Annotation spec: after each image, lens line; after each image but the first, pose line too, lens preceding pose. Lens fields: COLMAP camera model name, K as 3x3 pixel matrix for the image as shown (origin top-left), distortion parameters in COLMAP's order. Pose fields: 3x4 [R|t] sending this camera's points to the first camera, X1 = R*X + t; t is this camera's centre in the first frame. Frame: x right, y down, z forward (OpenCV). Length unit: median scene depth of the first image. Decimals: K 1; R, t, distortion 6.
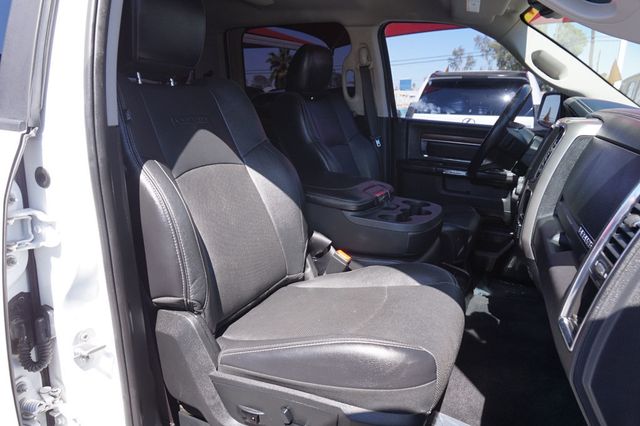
lens RADIAL K [[438.8, 0, 319.7], [0, 438.8, 216.9], [0, 0, 1]] dist [-0.047429, 0.043240]
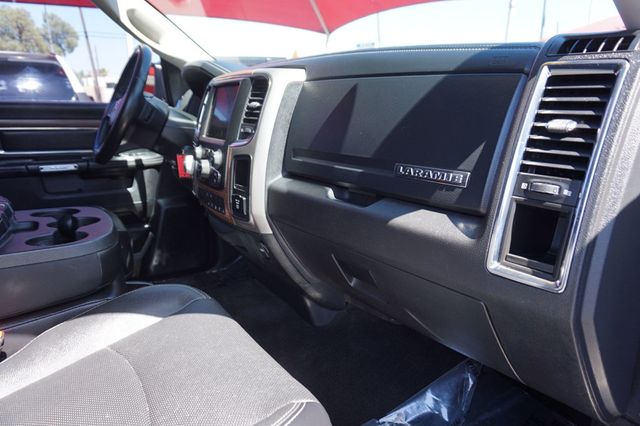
lens RADIAL K [[438.8, 0, 319.7], [0, 438.8, 216.9], [0, 0, 1]] dist [-0.047429, 0.043240]
pose [[0.533001, -0.235949, 0.812550, -0.085413], [0.232023, 0.964277, 0.127809, -0.013070], [-0.813680, 0.120408, 0.568706, 0.267145]]
